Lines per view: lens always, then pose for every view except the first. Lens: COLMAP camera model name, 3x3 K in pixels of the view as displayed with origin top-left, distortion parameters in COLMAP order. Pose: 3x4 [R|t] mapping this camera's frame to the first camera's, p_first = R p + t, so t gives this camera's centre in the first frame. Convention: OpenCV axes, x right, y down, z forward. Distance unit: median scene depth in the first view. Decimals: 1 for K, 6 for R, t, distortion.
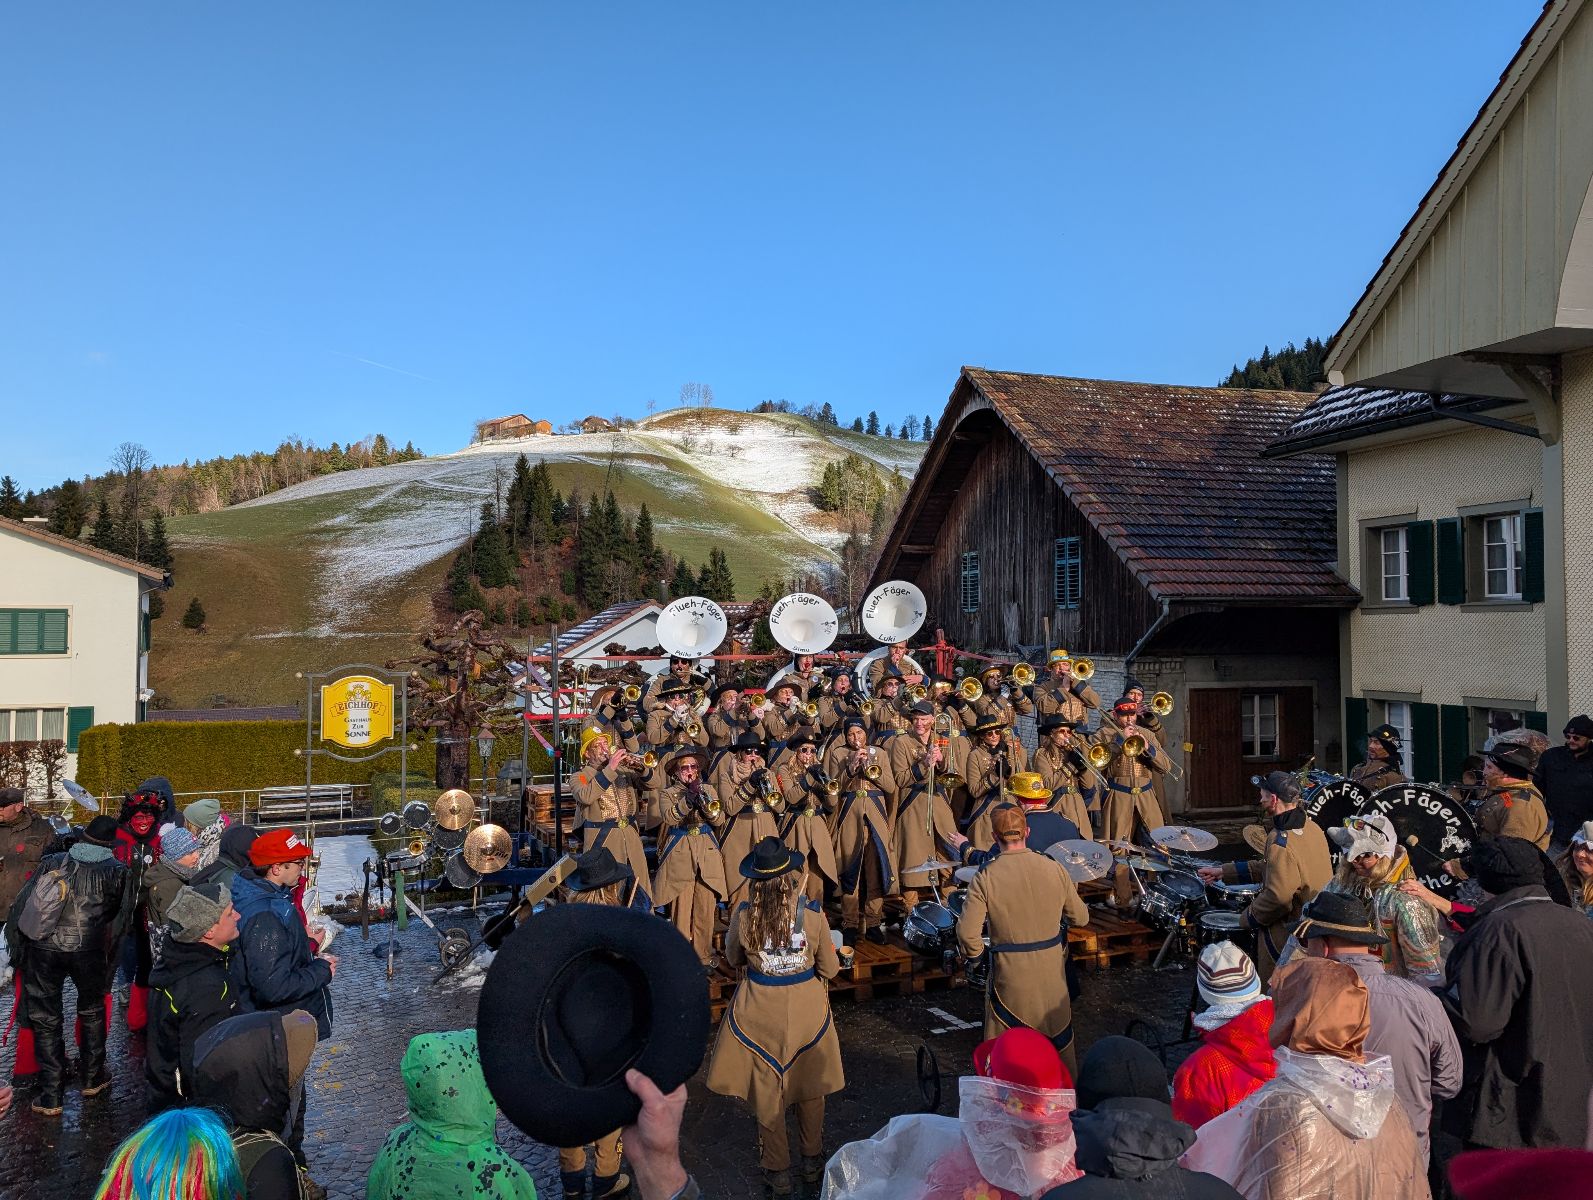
lens RADIAL K [[1151.7, 0, 796.5], [0, 1151.7, 600.0], [0, 0, 1]] dist [0.014459, -0.010207]
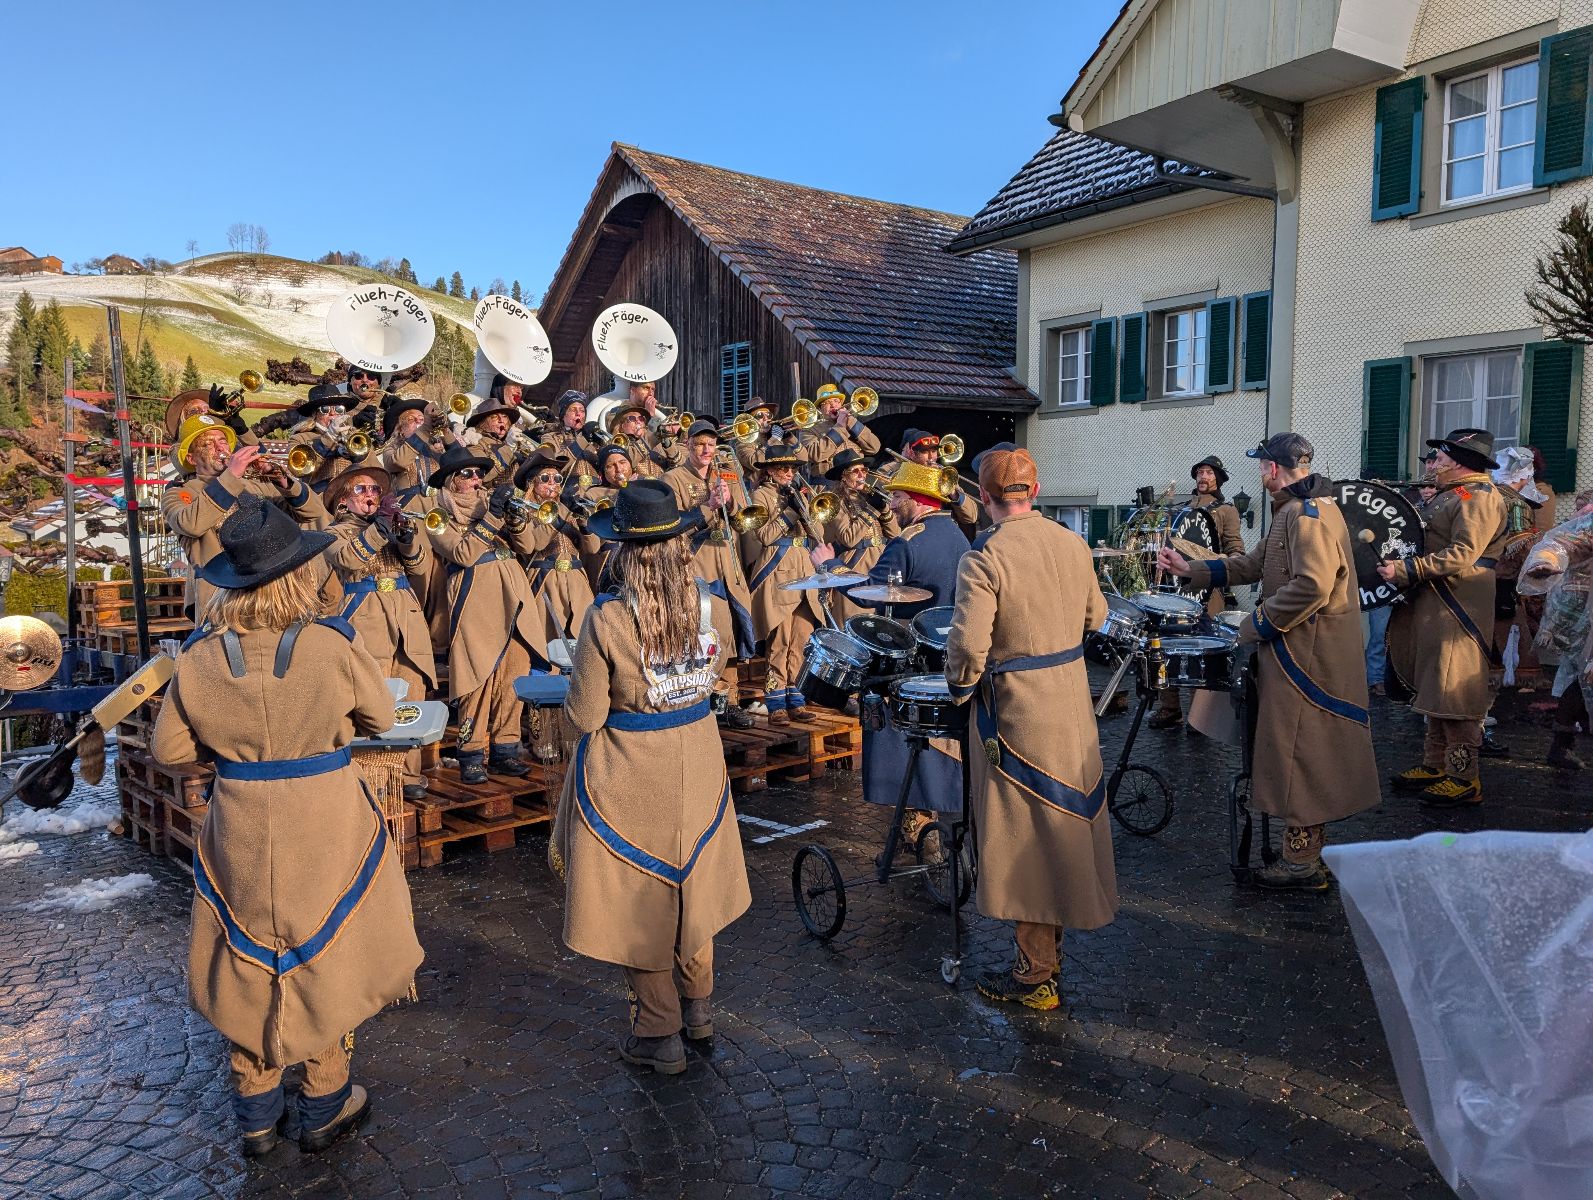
lens RADIAL K [[1151.7, 0, 796.5], [0, 1151.7, 600.0], [0, 0, 1]] dist [0.014459, -0.010207]
pose [[0.941516, -0.032682, 0.335379, -0.038998], [-0.004863, 0.993864, 0.110501, 0.057464], [-0.336932, -0.105670, 0.935580, 0.135510]]
